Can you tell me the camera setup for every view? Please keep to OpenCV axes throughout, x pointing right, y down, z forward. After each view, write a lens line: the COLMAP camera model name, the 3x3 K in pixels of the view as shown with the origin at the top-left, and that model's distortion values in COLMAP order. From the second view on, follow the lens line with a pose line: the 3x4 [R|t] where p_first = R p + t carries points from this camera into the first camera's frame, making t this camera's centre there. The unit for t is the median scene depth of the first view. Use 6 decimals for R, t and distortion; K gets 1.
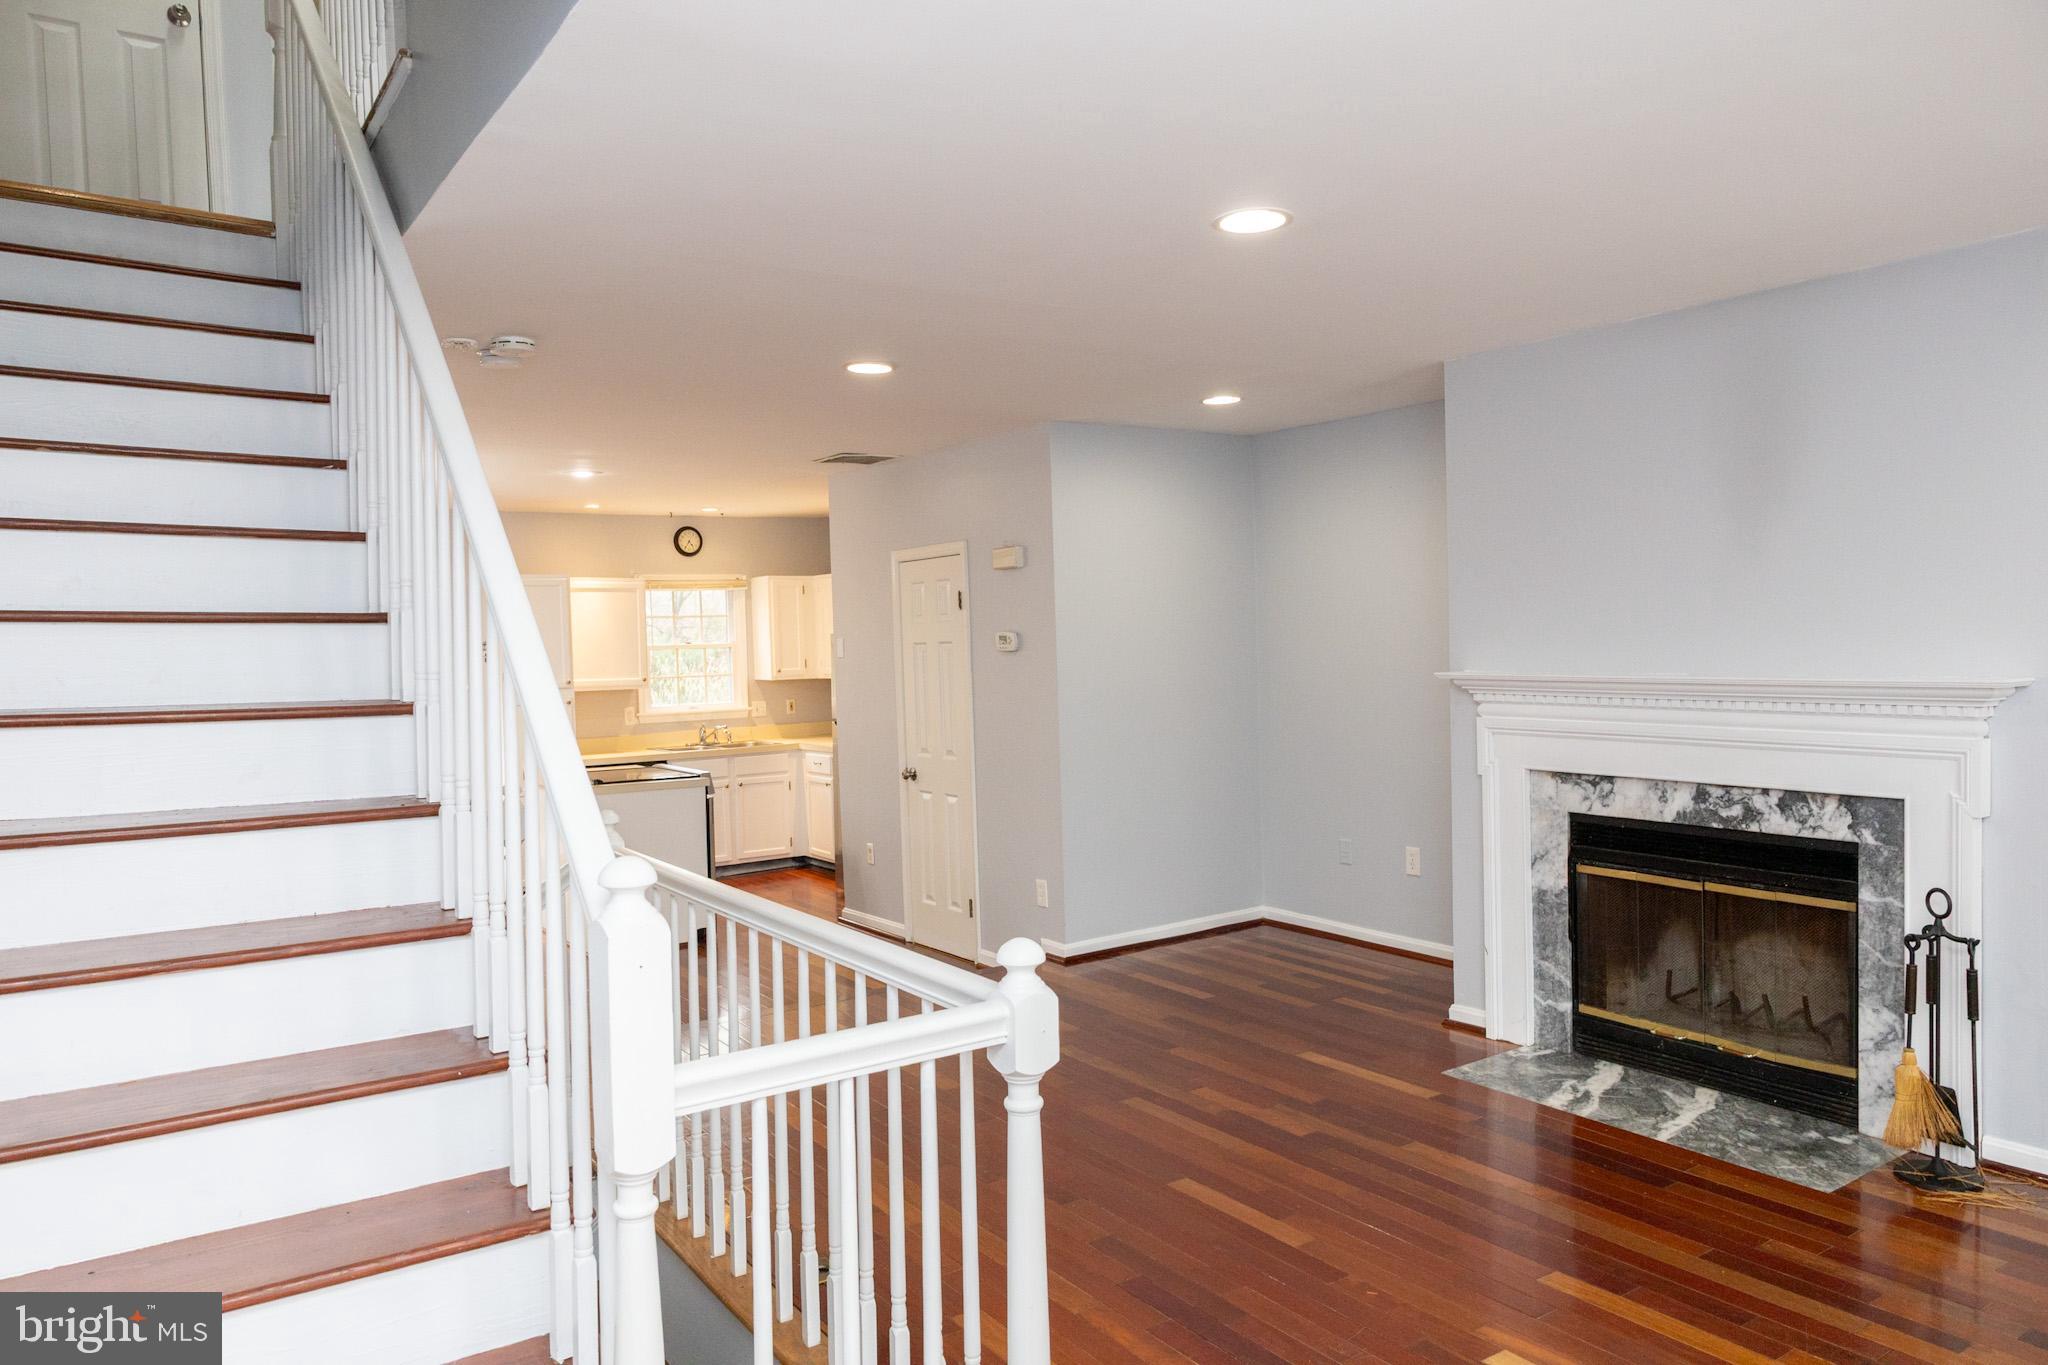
lens RADIAL K [[1355.5, 0, 1024.0], [0, 1355.5, 682.5], [0, 0, 1]] dist [-0.004427, 0.001213]
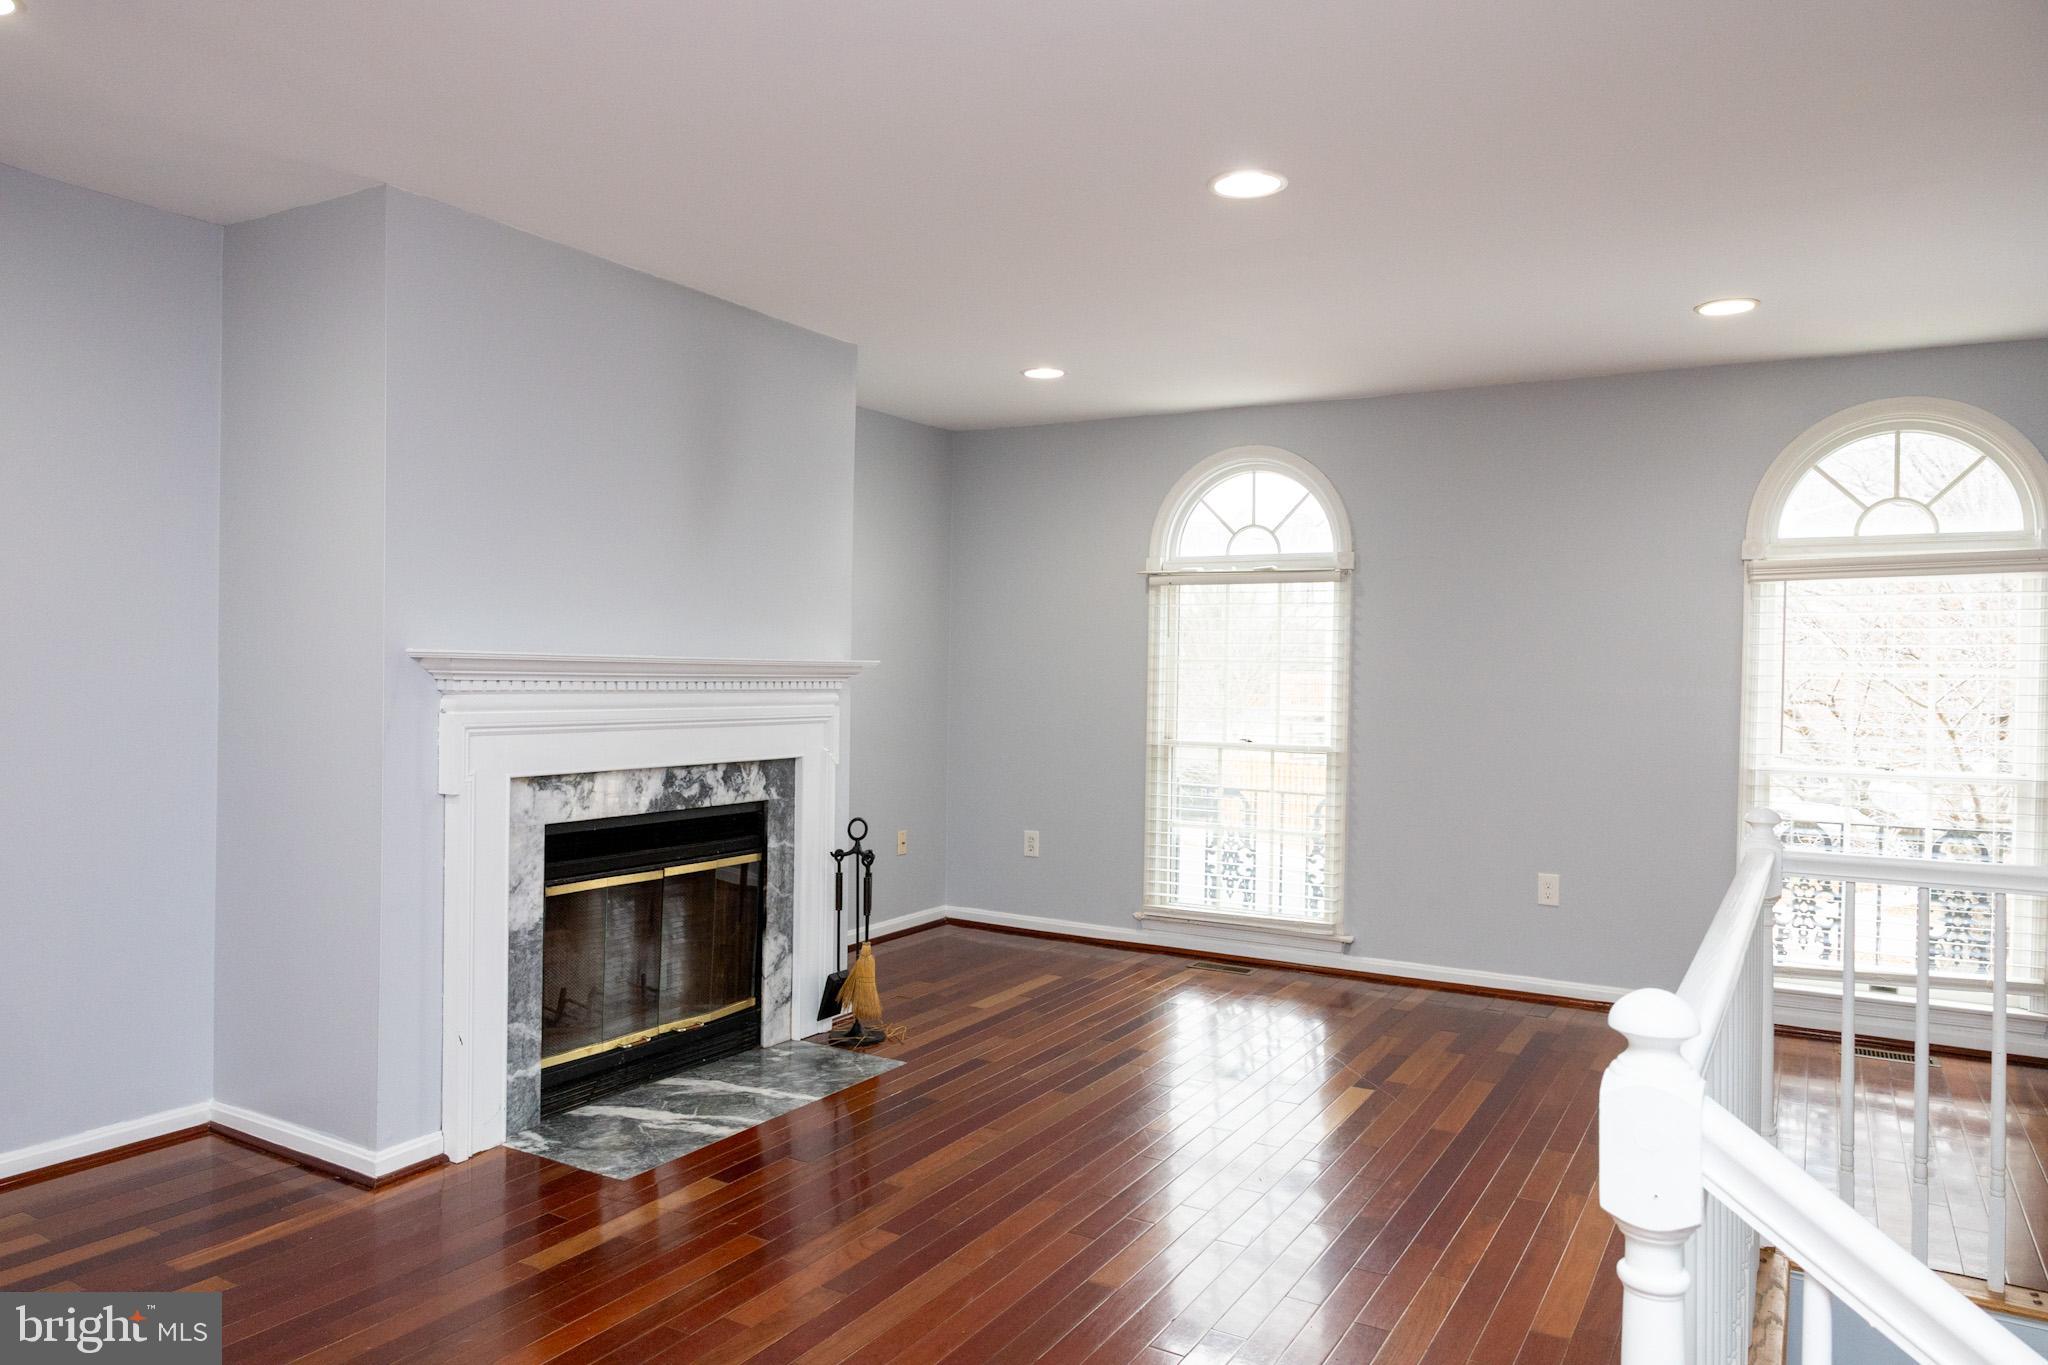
lens RADIAL K [[1355.5, 0, 1024.0], [0, 1355.5, 682.5], [0, 0, 1]] dist [-0.004427, 0.001213]
pose [[-0.426347, 0.008792, 0.904517, -0.461772], [0.025468, 0.999673, 0.002288, 0.016103], [-0.904201, 0.024012, -0.426431, 1.097464]]
